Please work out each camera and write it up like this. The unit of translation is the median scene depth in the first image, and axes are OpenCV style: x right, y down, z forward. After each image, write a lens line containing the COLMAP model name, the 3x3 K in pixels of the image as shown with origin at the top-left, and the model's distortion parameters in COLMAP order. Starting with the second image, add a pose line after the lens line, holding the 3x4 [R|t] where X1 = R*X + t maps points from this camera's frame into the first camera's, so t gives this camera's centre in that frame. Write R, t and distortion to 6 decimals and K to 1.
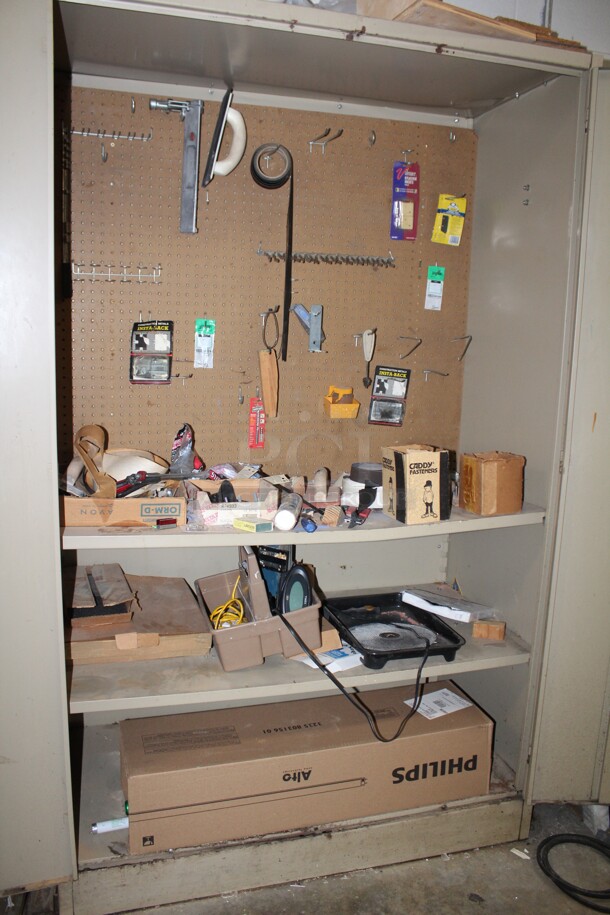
lens RADIAL K [[756.1, 0, 302.4], [0, 756.1, 452.3], [0, 0, 1]] dist [-0.151054, 0.114381]
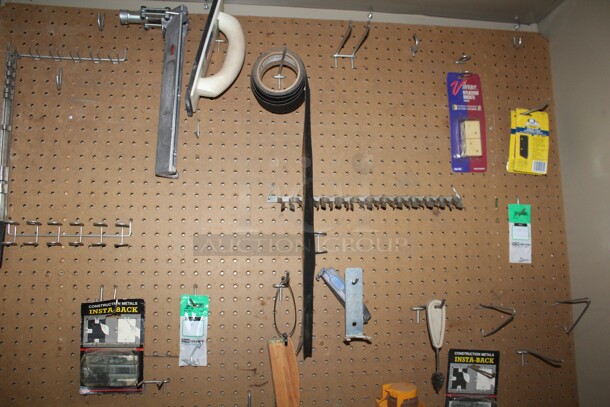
lens RADIAL K [[504.0, 0, 307.0], [0, 504.0, 203.1], [0, 0, 1]] dist [-0.151054, 0.114381]
pose [[0.989599, -0.066781, -0.127411, 0.036577], [0.022535, 0.946744, -0.321198, -0.102877], [0.142075, 0.314987, 0.938402, 0.533705]]
